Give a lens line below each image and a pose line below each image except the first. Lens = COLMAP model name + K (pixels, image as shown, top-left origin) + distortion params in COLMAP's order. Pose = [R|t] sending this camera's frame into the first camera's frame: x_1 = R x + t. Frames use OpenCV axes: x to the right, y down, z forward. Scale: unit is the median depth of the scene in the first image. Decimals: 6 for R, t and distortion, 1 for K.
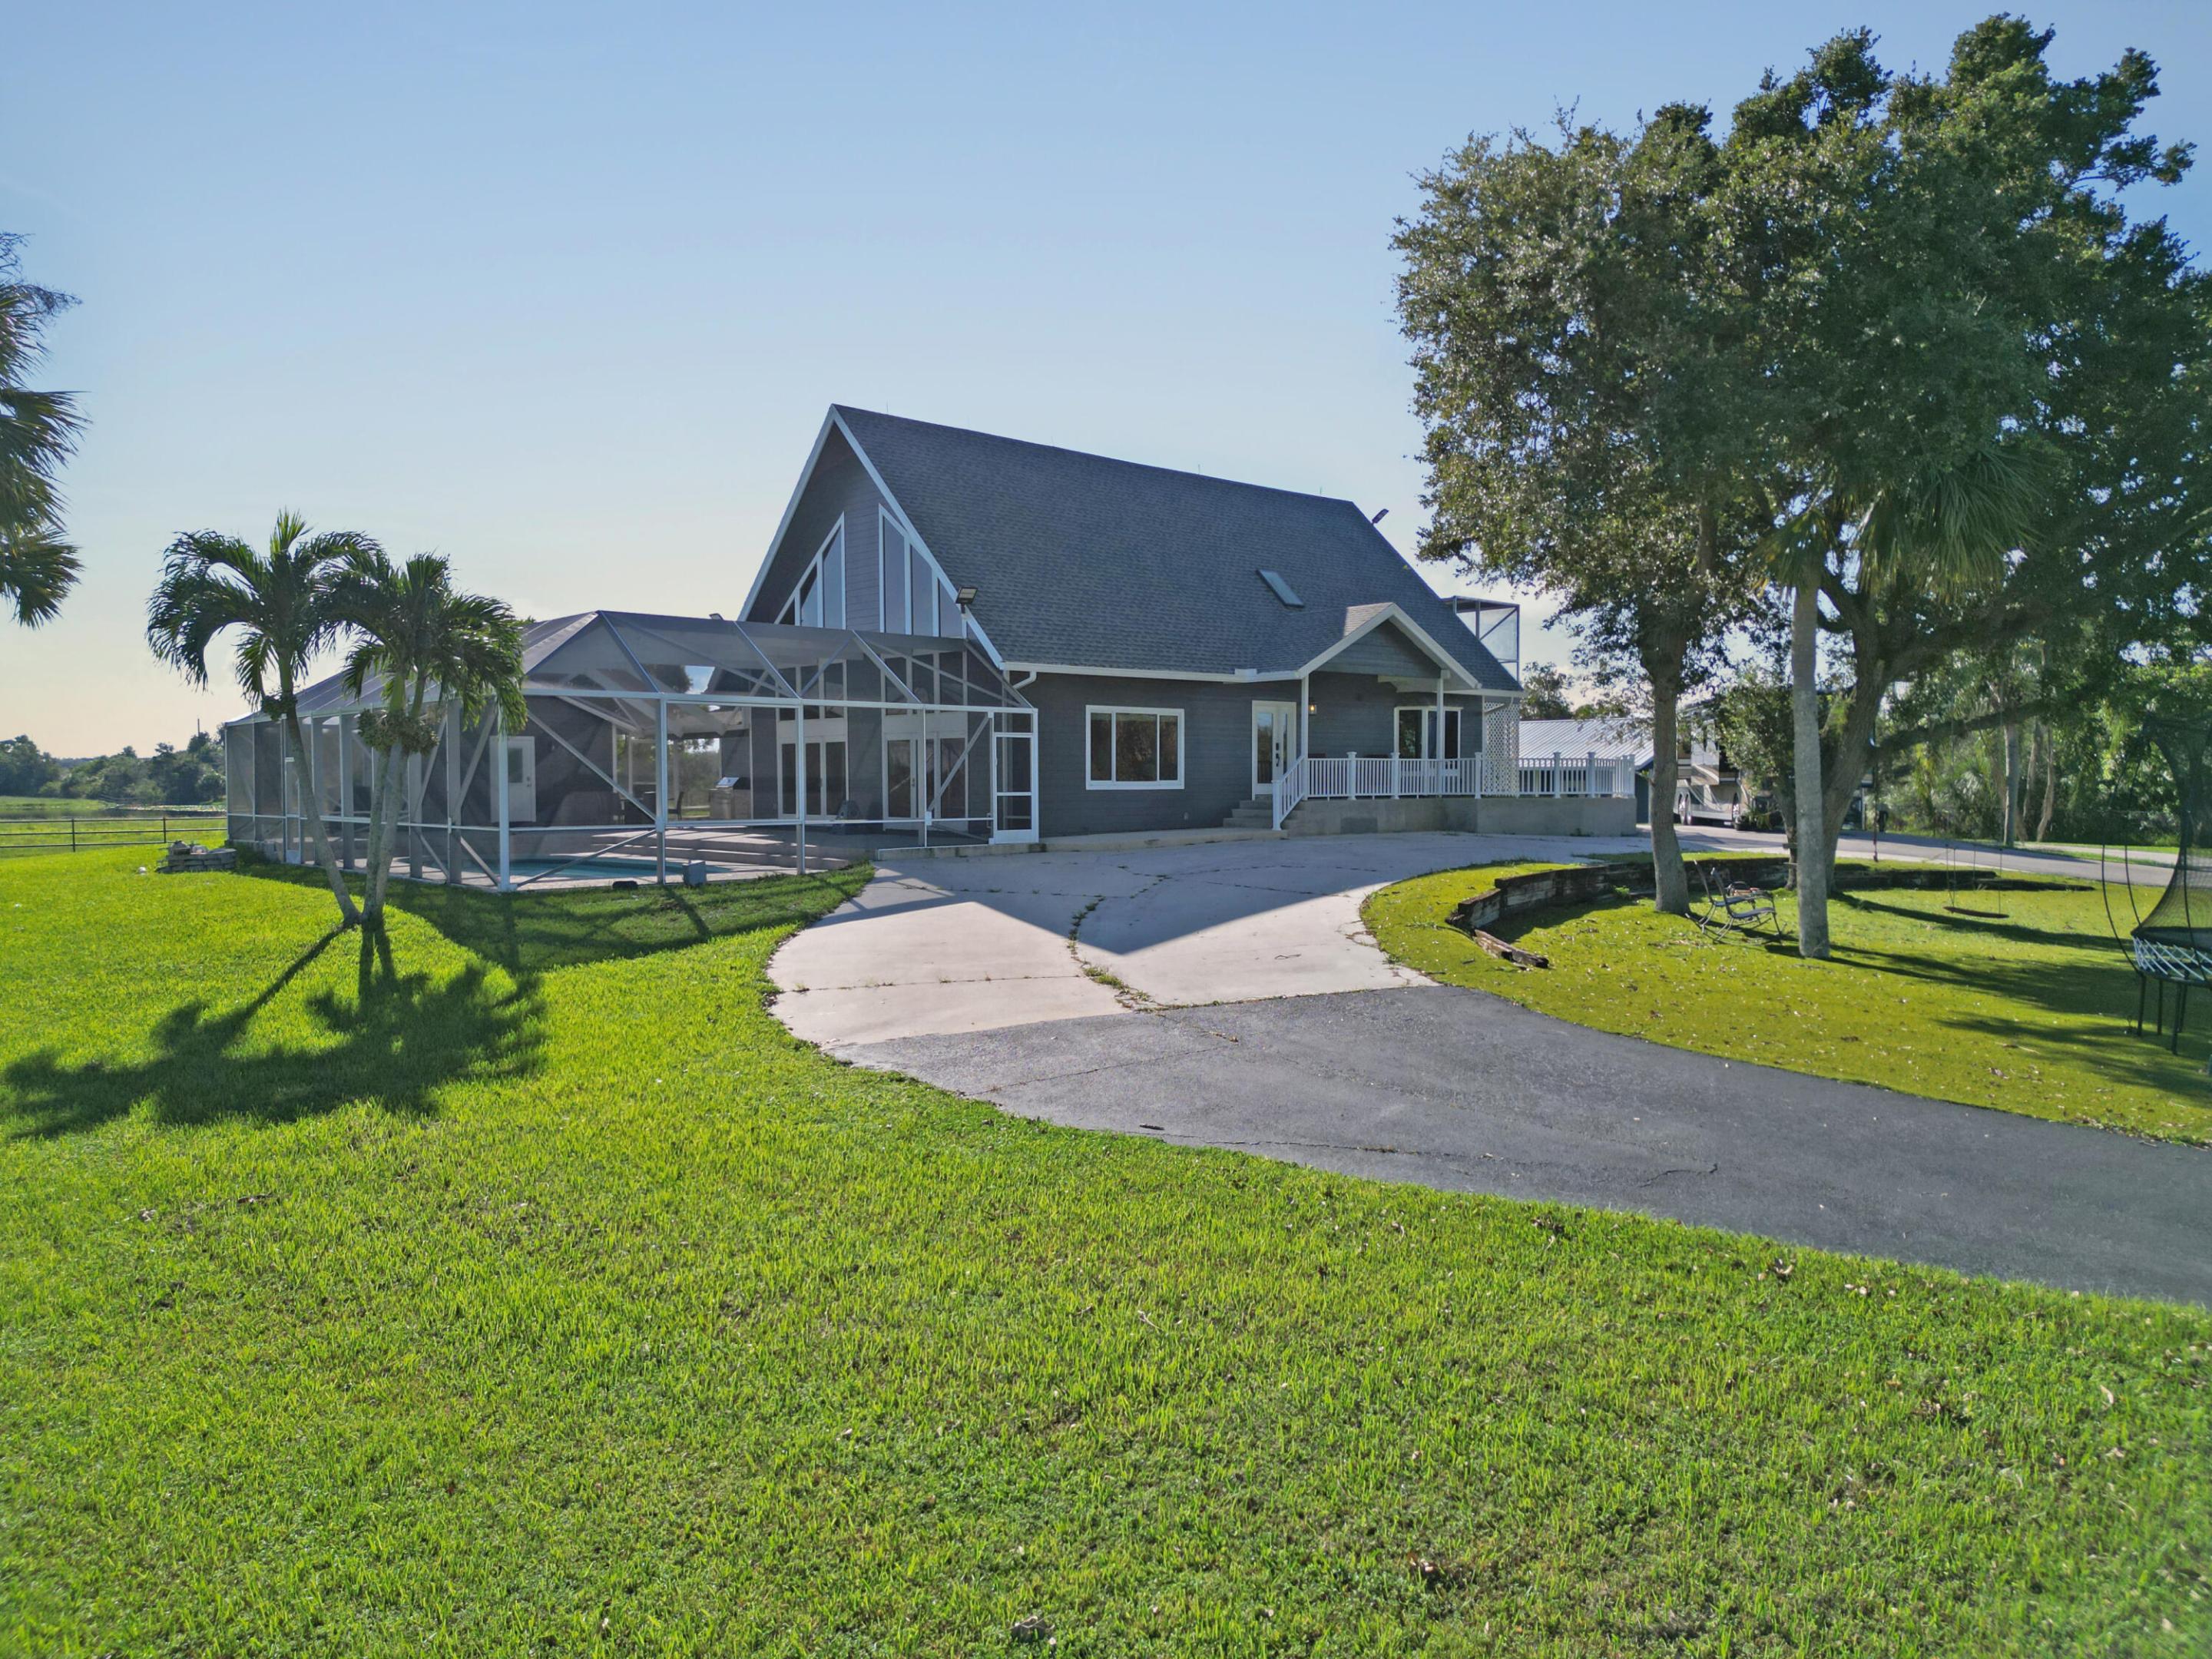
lens RADIAL K [[1551.3, 0, 1104.0], [0, 1551.3, 833.2], [0, 0, 1]] dist [0.046977, -0.035128]
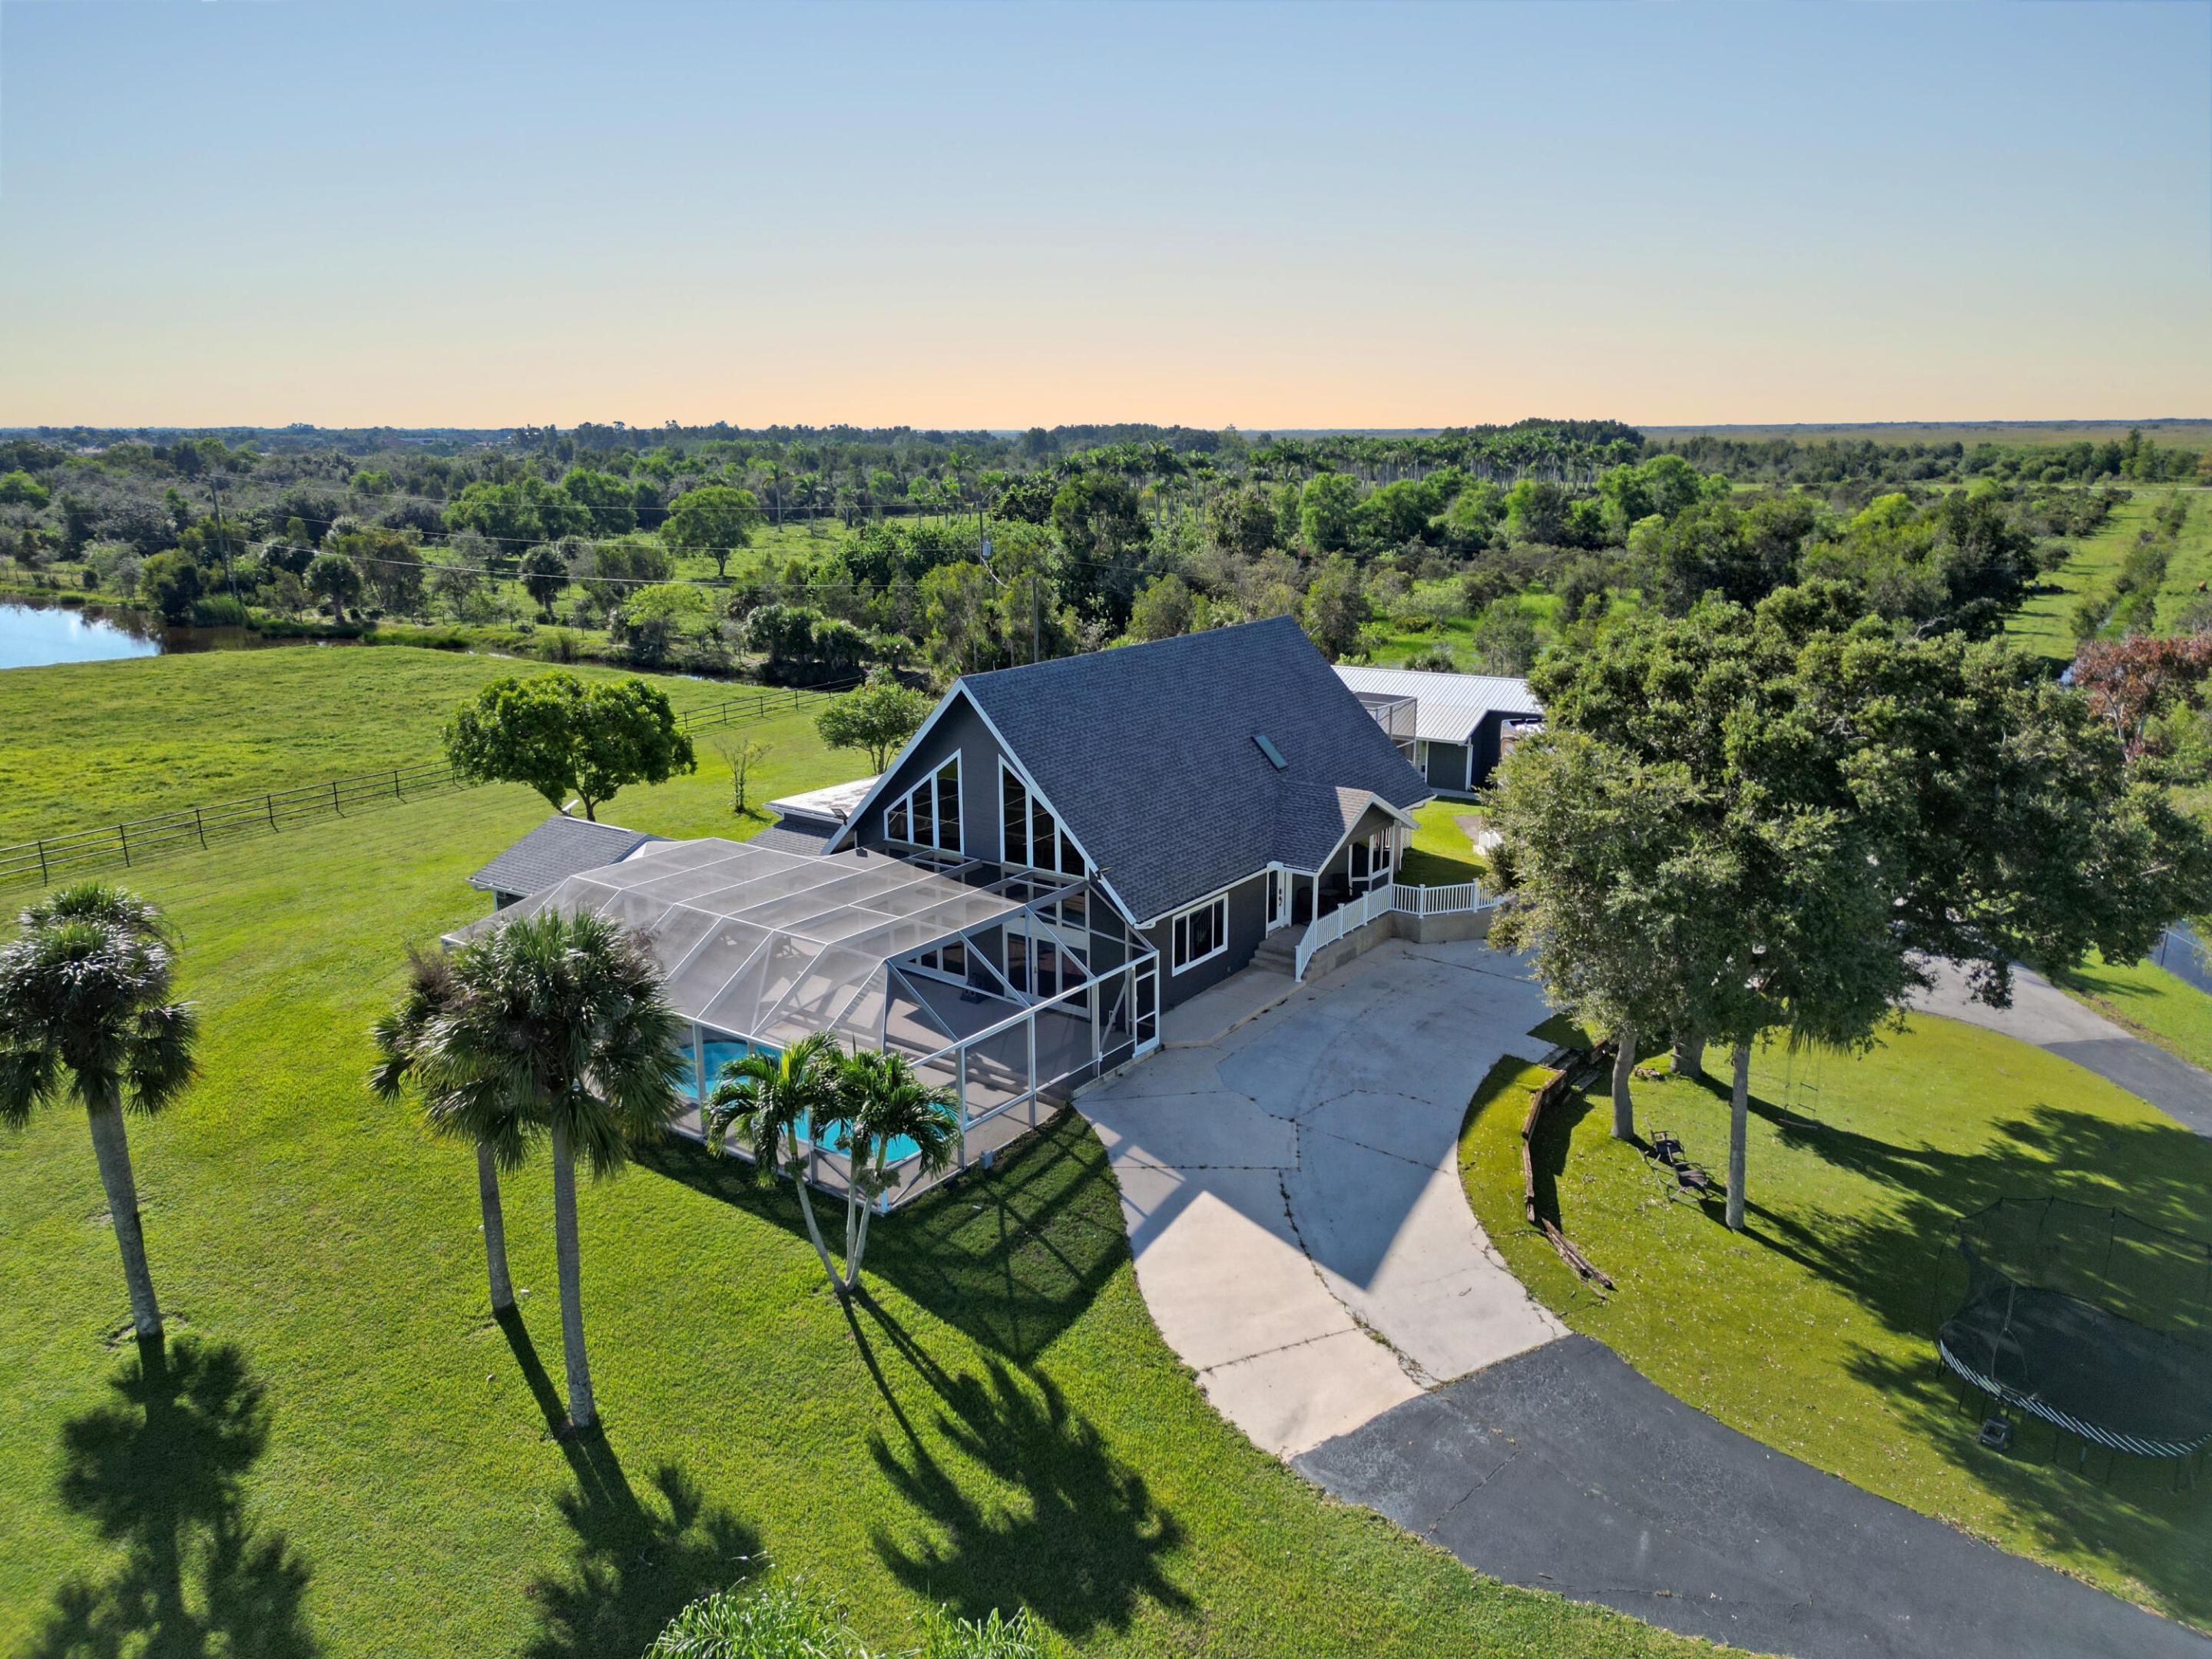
lens RADIAL K [[1551.3, 0, 1113.4], [0, 1551.3, 831.3], [0, 0, 1]] dist [0.046977, -0.035128]
pose [[0.982233, -0.055408, 0.179300, -0.292591], [0.013992, 0.974384, 0.224456, -0.448127], [-0.187143, -0.217959, 0.957847, -0.266187]]
